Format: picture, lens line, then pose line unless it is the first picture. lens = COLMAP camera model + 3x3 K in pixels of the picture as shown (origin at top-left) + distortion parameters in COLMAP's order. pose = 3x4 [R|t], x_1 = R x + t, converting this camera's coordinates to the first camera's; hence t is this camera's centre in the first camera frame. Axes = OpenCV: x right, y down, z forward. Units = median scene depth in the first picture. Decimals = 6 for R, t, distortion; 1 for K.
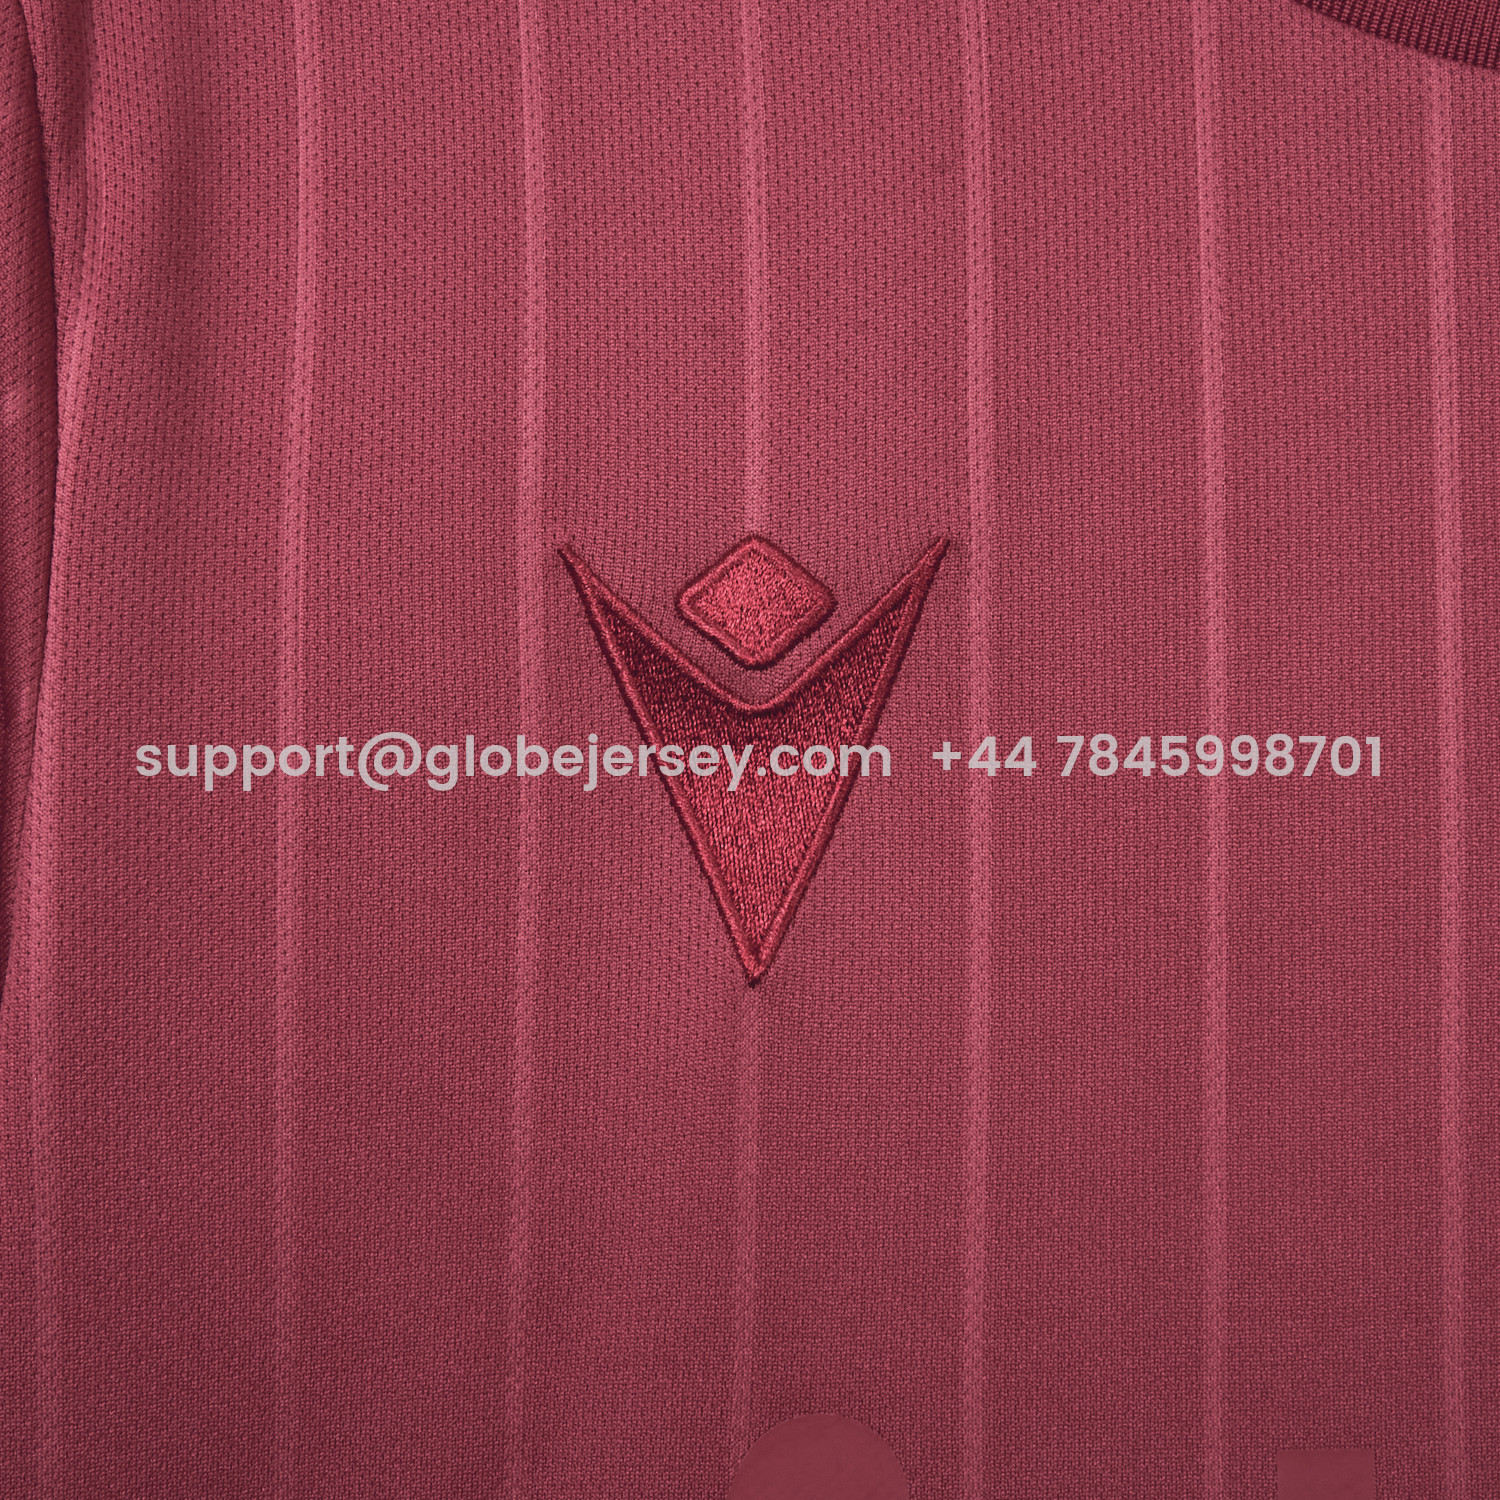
lens RADIAL K [[3130.7, 0, 764.1], [0, 3130.7, 746.2], [0, 0, 1]] dist [-0.027142, 0.000000]
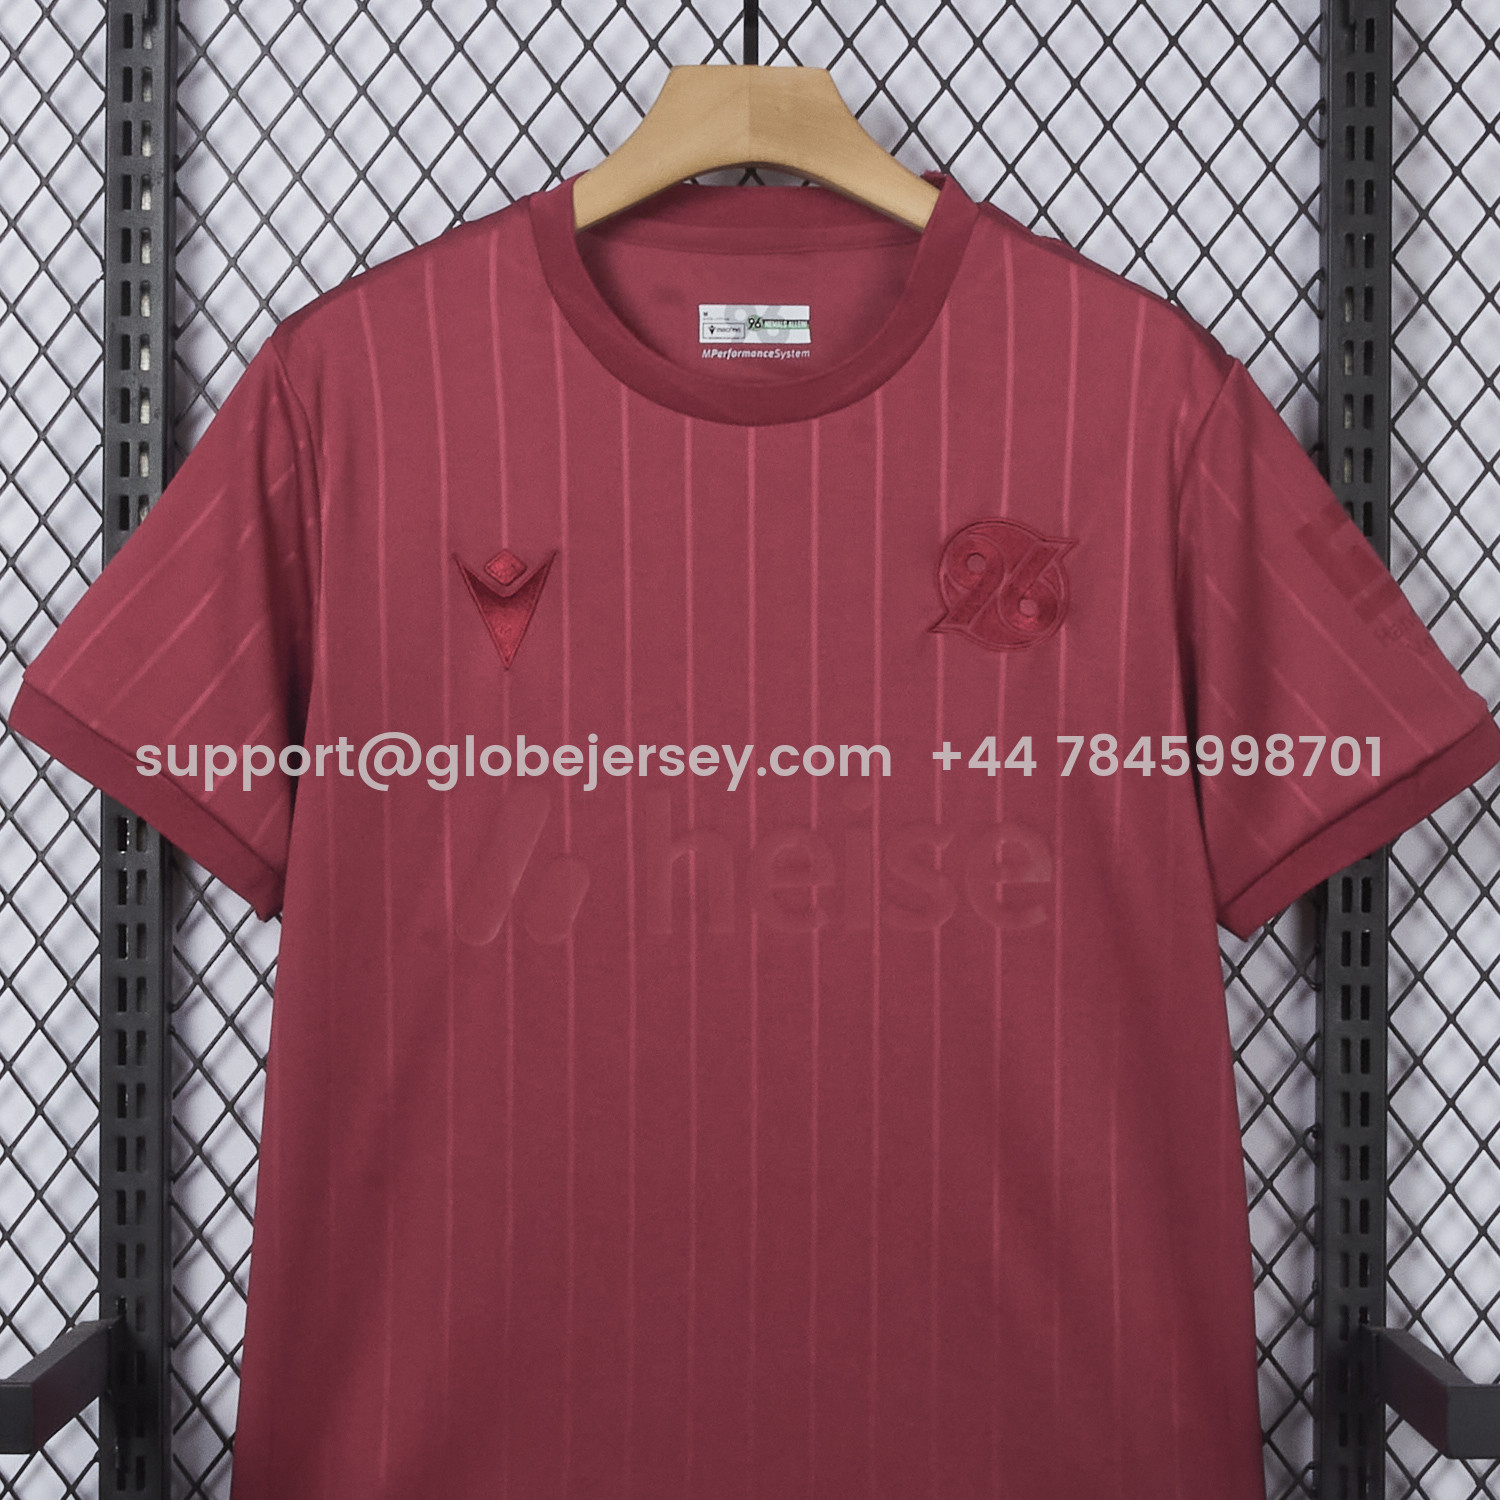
lens RADIAL K [[3130.7, 0, 755.8], [0, 3130.7, 750.2], [0, 0, 1]] dist [-0.027142, 0.000000]
pose [[0.999348, -0.016455, 0.032140, 0.172335], [0.013191, 0.994974, 0.099263, -0.196399], [-0.033612, -0.098774, 0.994542, -2.754554]]
